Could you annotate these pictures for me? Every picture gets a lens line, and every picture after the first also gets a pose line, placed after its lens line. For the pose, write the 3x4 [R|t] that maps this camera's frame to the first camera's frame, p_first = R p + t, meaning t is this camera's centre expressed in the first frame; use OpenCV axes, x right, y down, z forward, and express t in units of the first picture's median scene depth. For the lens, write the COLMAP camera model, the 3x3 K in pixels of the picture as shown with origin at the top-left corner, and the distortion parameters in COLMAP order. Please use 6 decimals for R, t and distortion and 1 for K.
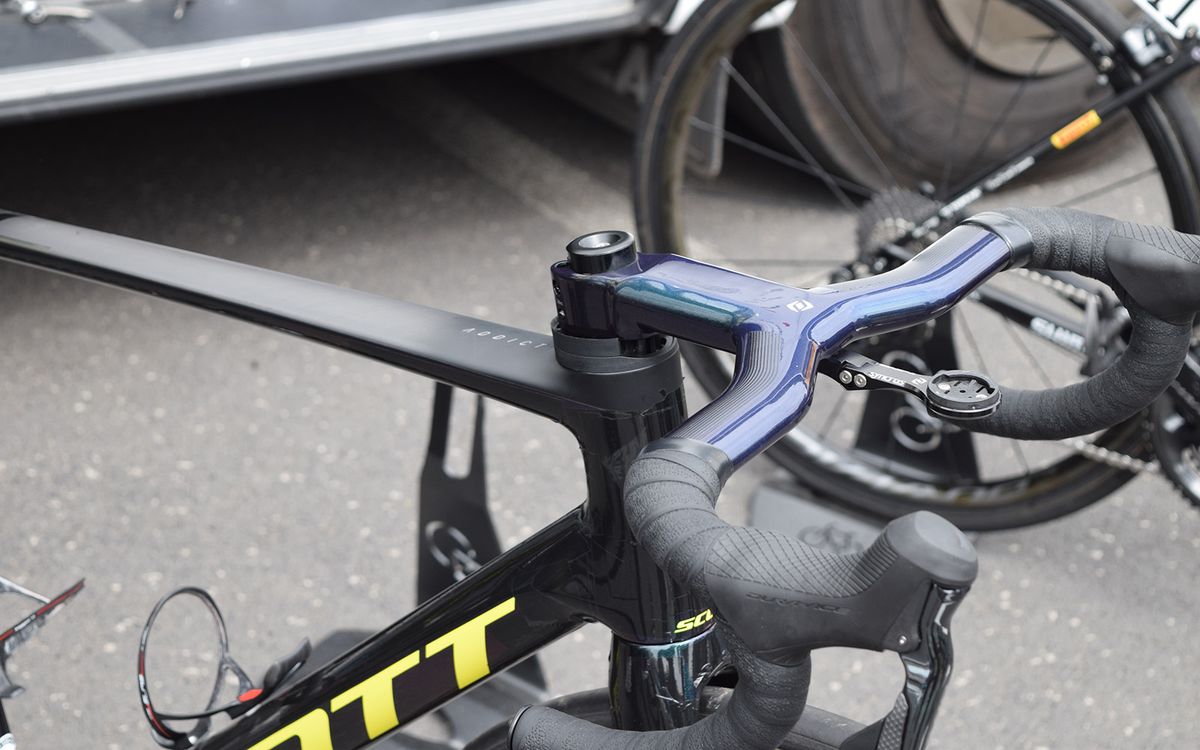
lens RADIAL K [[2706.0, 0, 596.4], [0, 2706.0, 357.6], [0, 0, 1]] dist [0.061567, 0.000000]
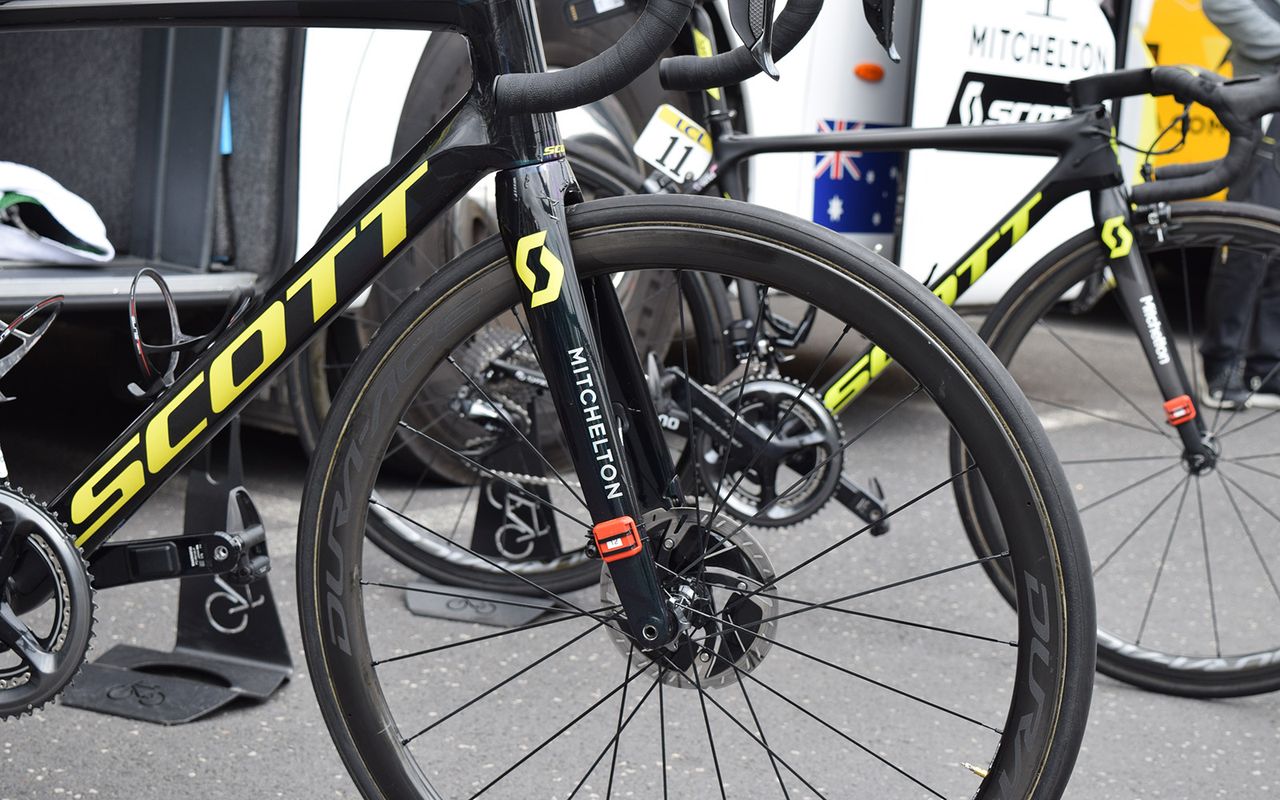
lens RADIAL K [[2267.8, 0, 637.7], [0, 2267.8, 396.4], [0, 0, 1]] dist [0.013658, 0.000000]
pose [[0.957606, -0.066241, 0.280362, -0.153160], [0.144820, 0.951986, -0.269721, 0.311673], [-0.249034, 0.298889, 0.921221, -0.073046]]
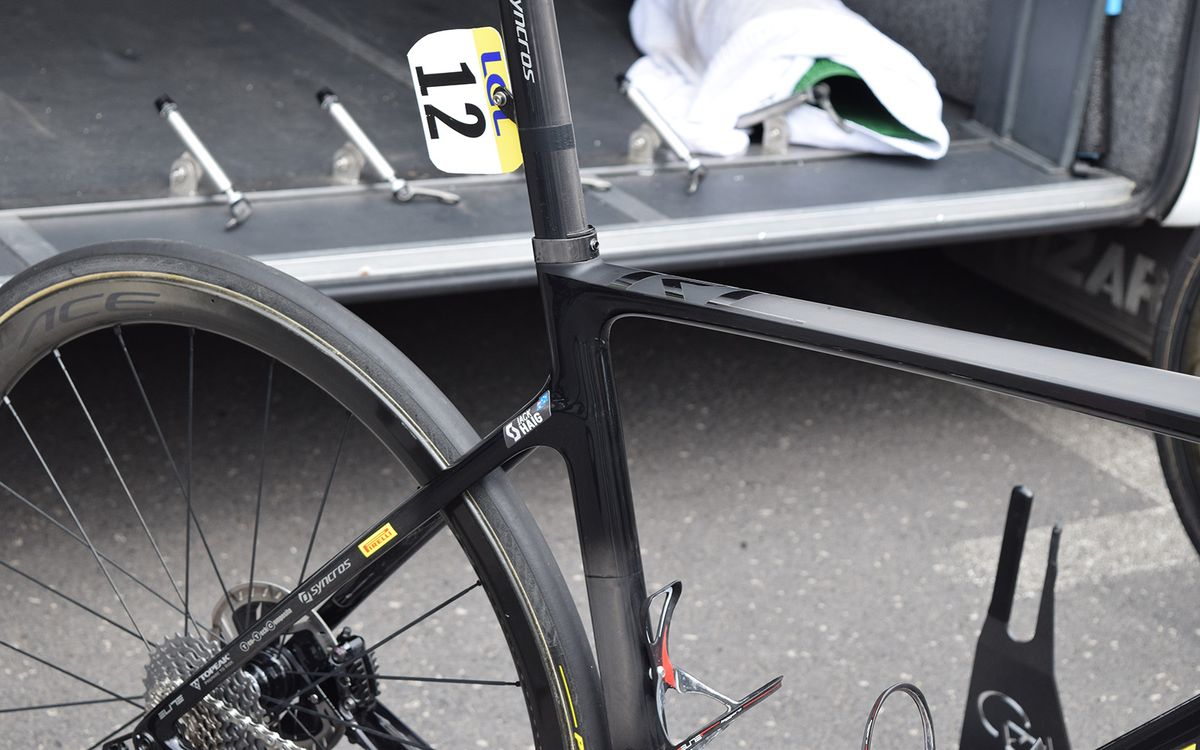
lens RADIAL K [[2706.0, 0, 585.2], [0, 2706.0, 344.2], [0, 0, 1]] dist [0.061567, 0.000000]
pose [[0.995012, 0.027610, -0.095856, -0.110032], [-0.037818, 0.993608, -0.106360, 0.044846], [0.092307, 0.109454, 0.989697, 0.009826]]
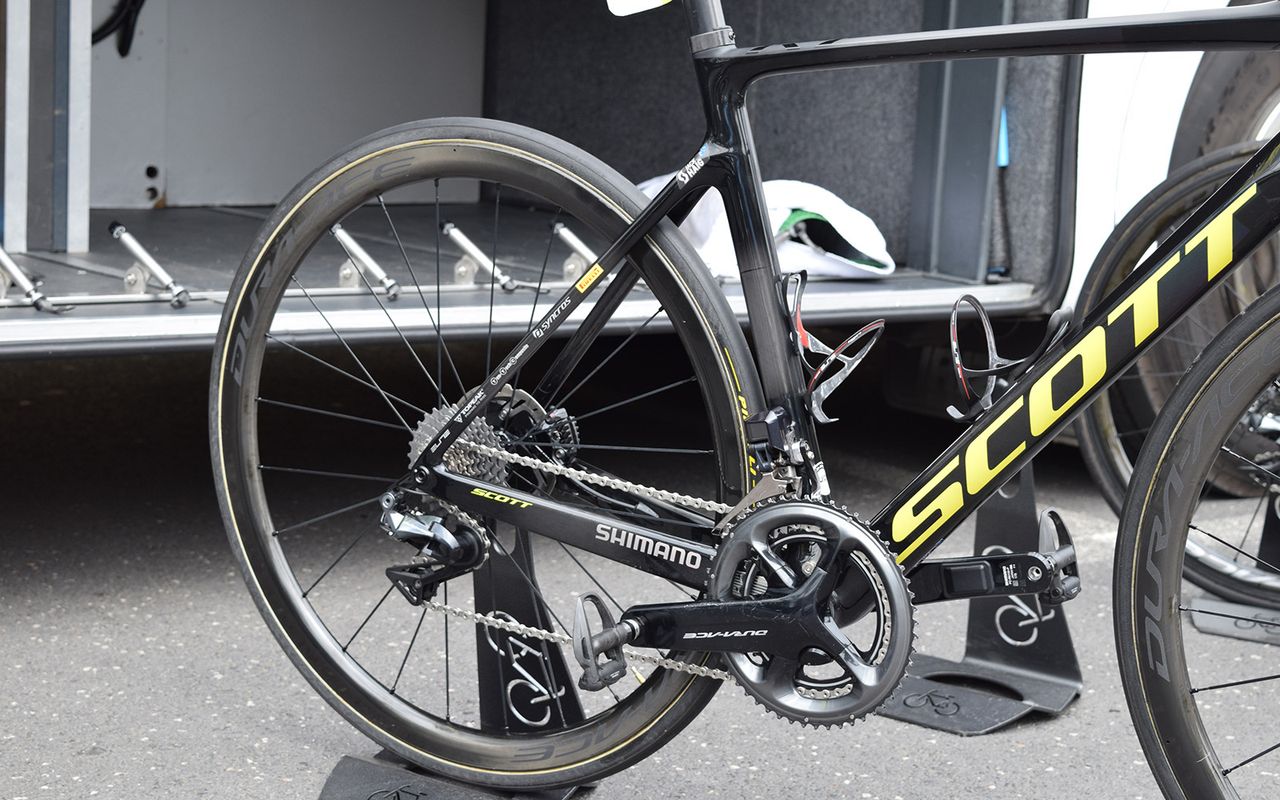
lens RADIAL K [[2267.8, 0, 627.7], [0, 2267.8, 378.4], [0, 0, 1]] dist [0.013658, 0.000000]
pose [[0.997265, -0.063274, -0.038201, -0.181099], [0.048548, 0.950486, -0.306951, 0.302640], [0.055732, 0.304257, 0.950958, -0.080461]]
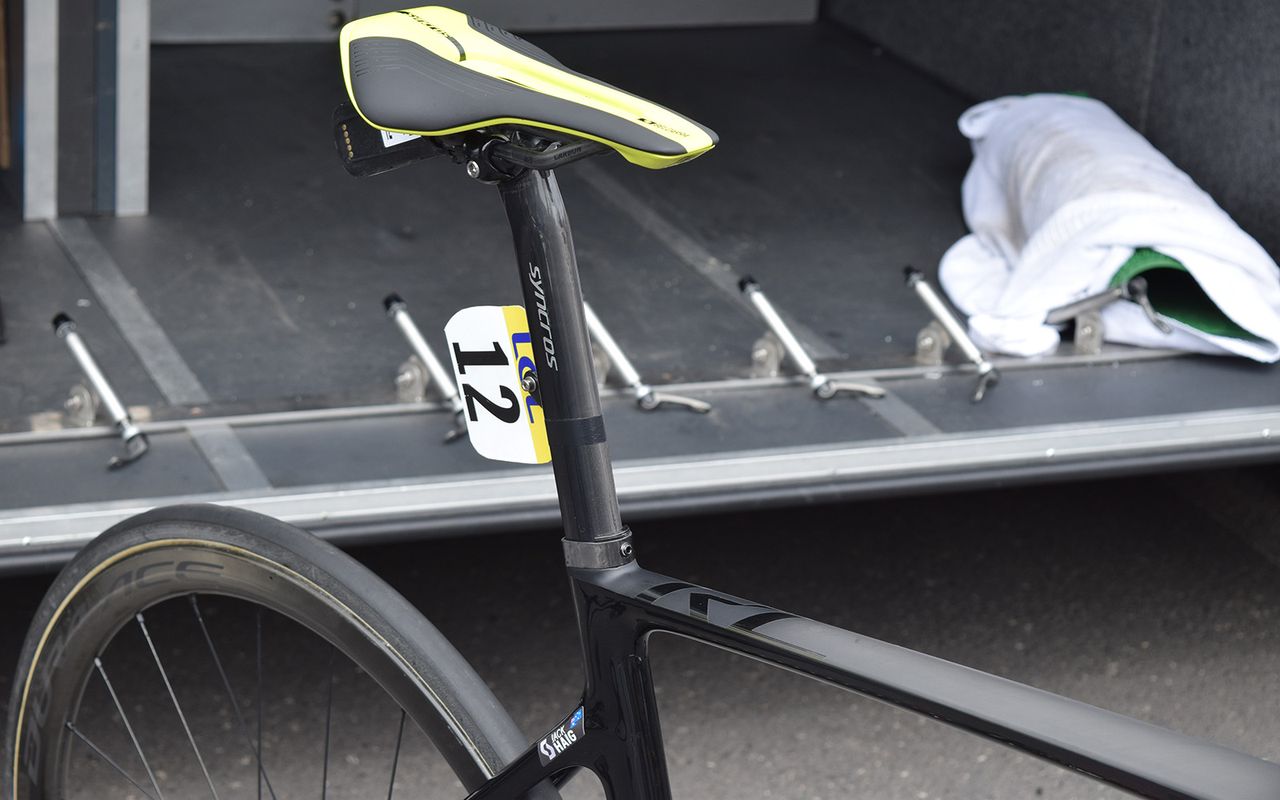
lens RADIAL K [[2886.4, 0, 611.2], [0, 2886.4, 367.1], [0, 0, 1]] dist [0.061567, 0.000000]
pose [[0.961434, 0.041857, -0.271832, -0.011215], [-0.078437, 0.989035, -0.125126, -0.006316], [0.263614, 0.141622, 0.954175, 0.048362]]
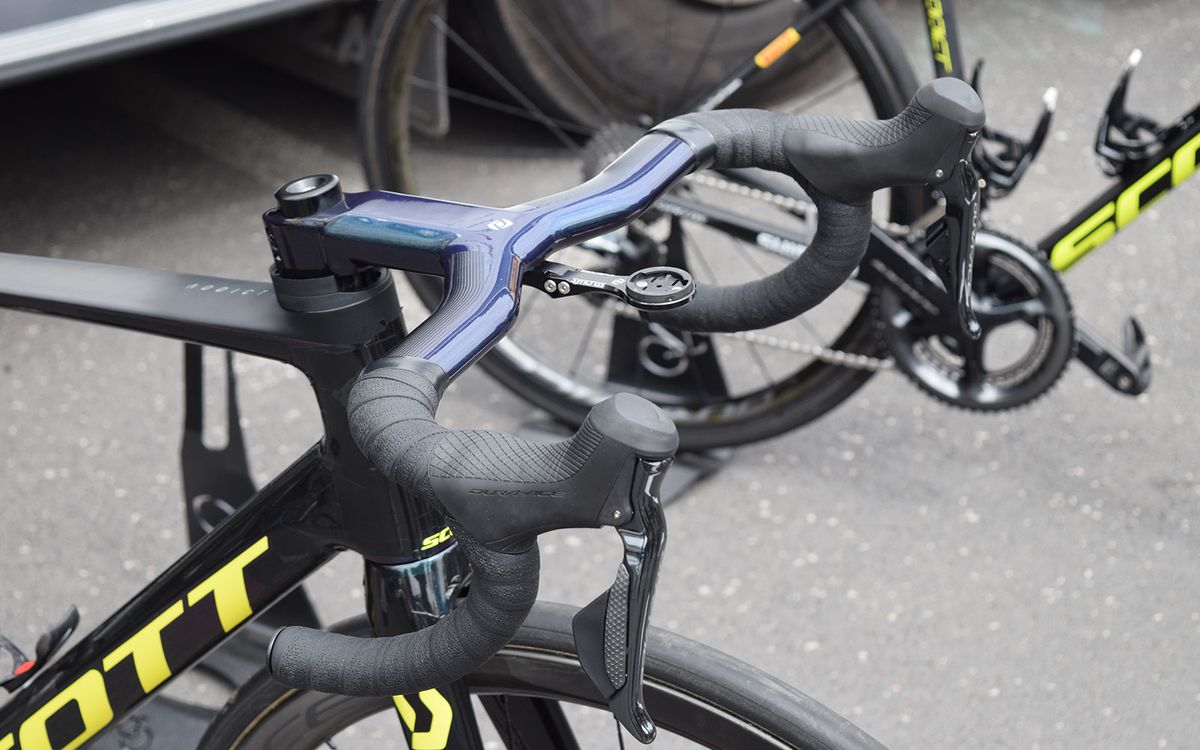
lens RADIAL K [[2706.0, 0, 604.3], [0, 2706.0, 355.2], [0, 0, 1]] dist [0.061567, 0.000000]
pose [[0.989822, -0.114379, 0.084671, 0.010102], [0.113617, 0.993429, 0.013777, 0.010890], [-0.085690, -0.004016, 0.996314, -0.027898]]
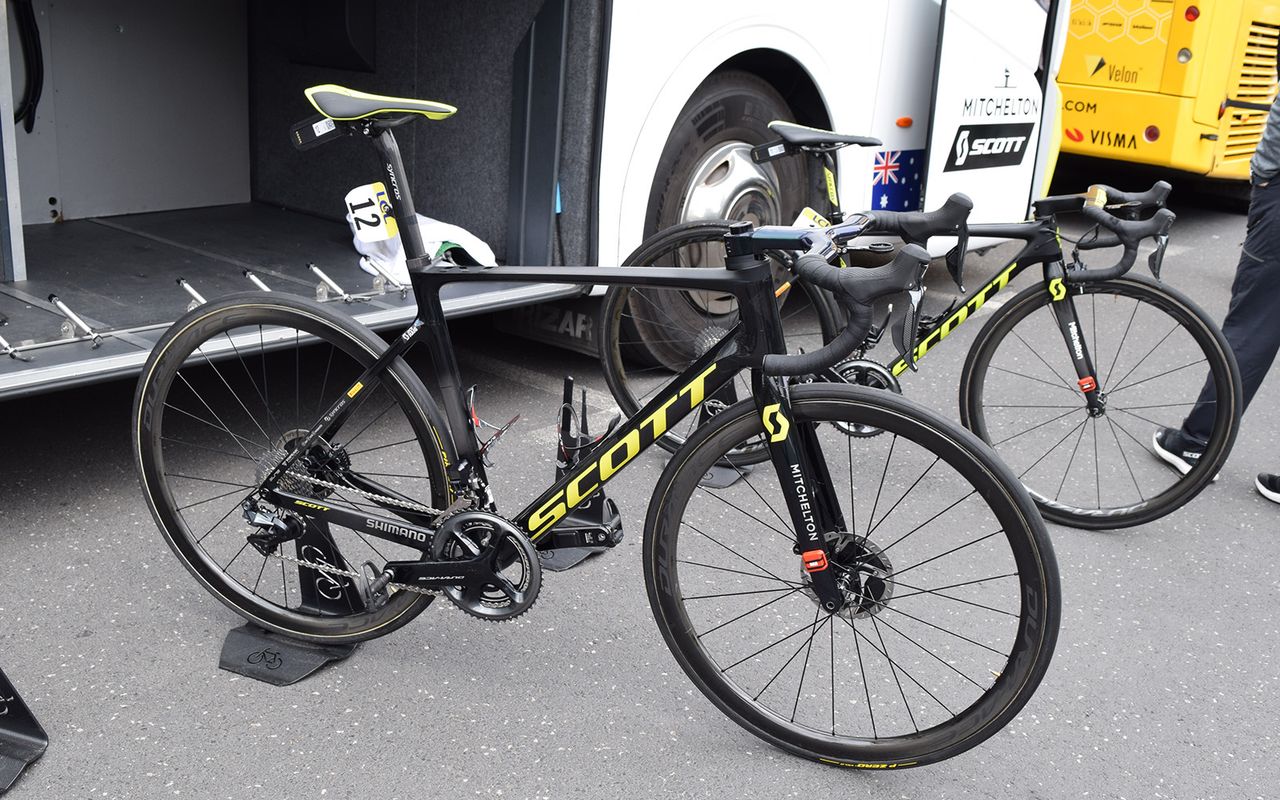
lens RADIAL K [[1261.4, 0, 645.9], [0, 1261.4, 458.3], [0, 0, 1]] dist [-0.088796, 0.000000]
pose [[0.974541, -0.119124, 0.189945, -0.199536], [0.136289, 0.987435, -0.079985, 0.155374], [-0.178030, 0.103836, 0.978531, -0.139644]]
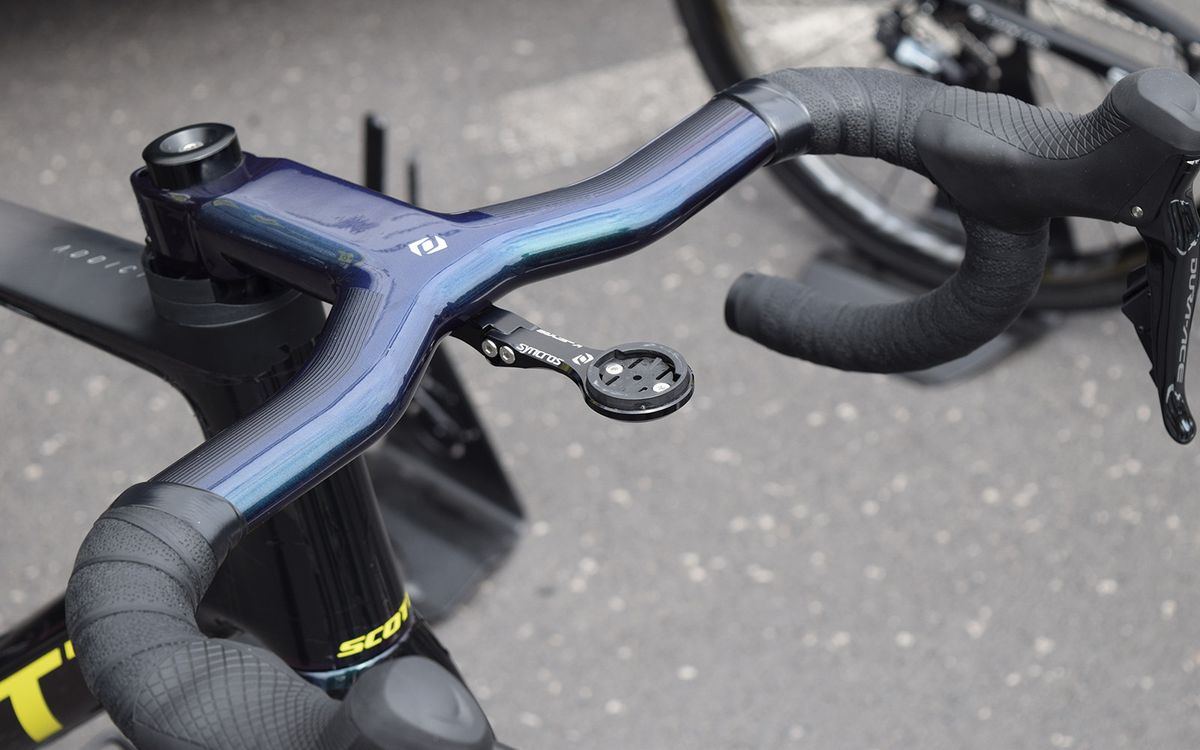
lens RADIAL K [[2706.0, 0, 594.7], [0, 2706.0, 365.9], [0, 0, 1]] dist [0.061567, 0.000000]
pose [[0.994029, -0.007181, -0.108876, 0.097431], [0.021767, 0.990826, 0.133383, -0.040534], [0.106920, -0.134956, 0.985066, 0.154637]]
